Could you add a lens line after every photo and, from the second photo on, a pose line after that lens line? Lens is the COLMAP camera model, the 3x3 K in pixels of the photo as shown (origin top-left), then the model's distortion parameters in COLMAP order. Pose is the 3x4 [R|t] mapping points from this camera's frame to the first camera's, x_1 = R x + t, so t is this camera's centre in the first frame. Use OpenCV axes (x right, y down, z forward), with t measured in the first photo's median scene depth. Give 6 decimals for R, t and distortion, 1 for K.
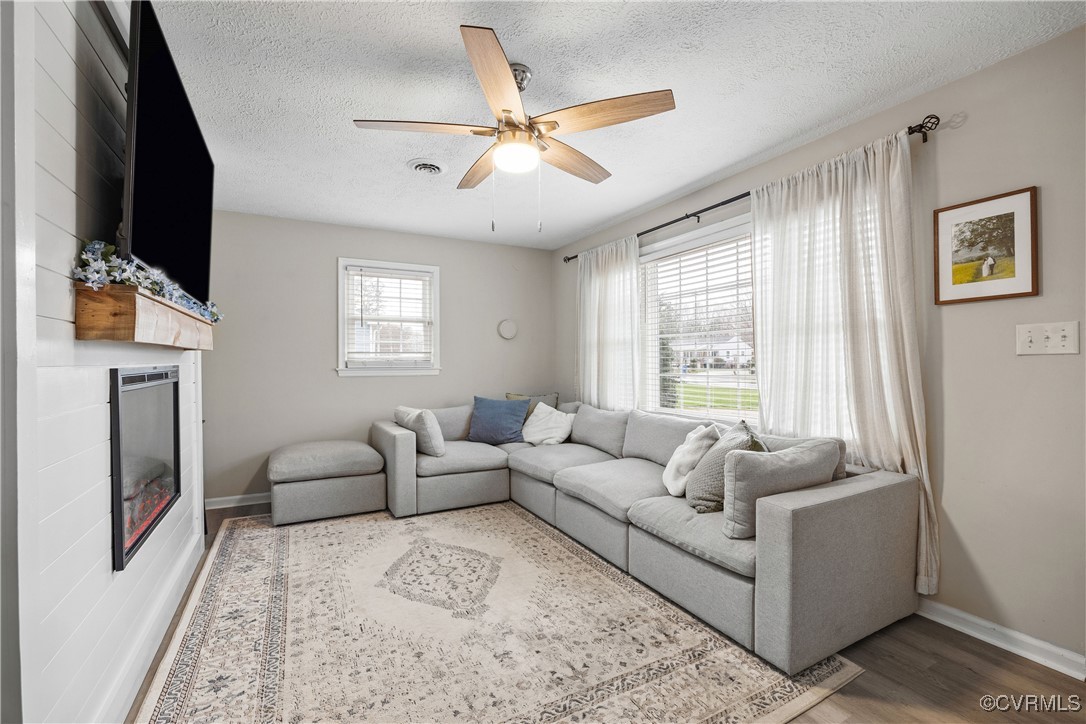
lens RADIAL K [[463.7, 0, 543.4], [0, 463.7, 364.4], [0, 0, 1]] dist [-0.012204, 0.000562]
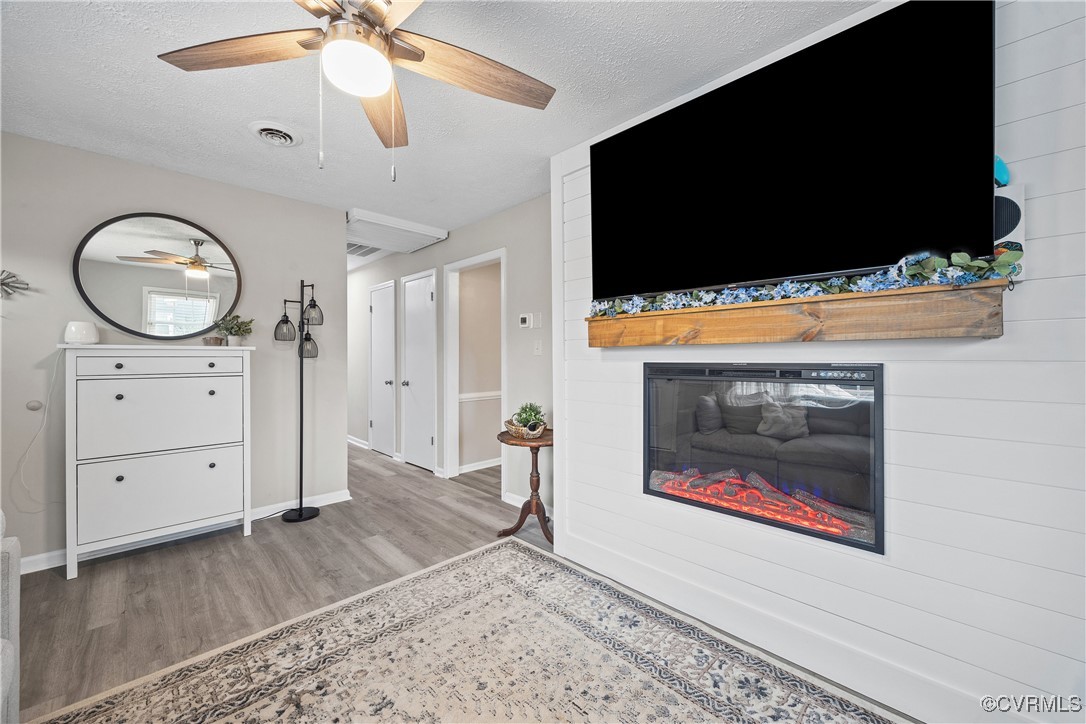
lens RADIAL K [[445.4, 0, 545.6], [0, 445.4, 357.6], [0, 0, 1]] dist [0.000803, 0.000230]
pose [[-0.964927, -0.000563, -0.262518, -0.177392], [-0.000974, 0.999998, 0.001436, -0.010344], [0.262517, 0.001641, -0.964926, 2.038327]]
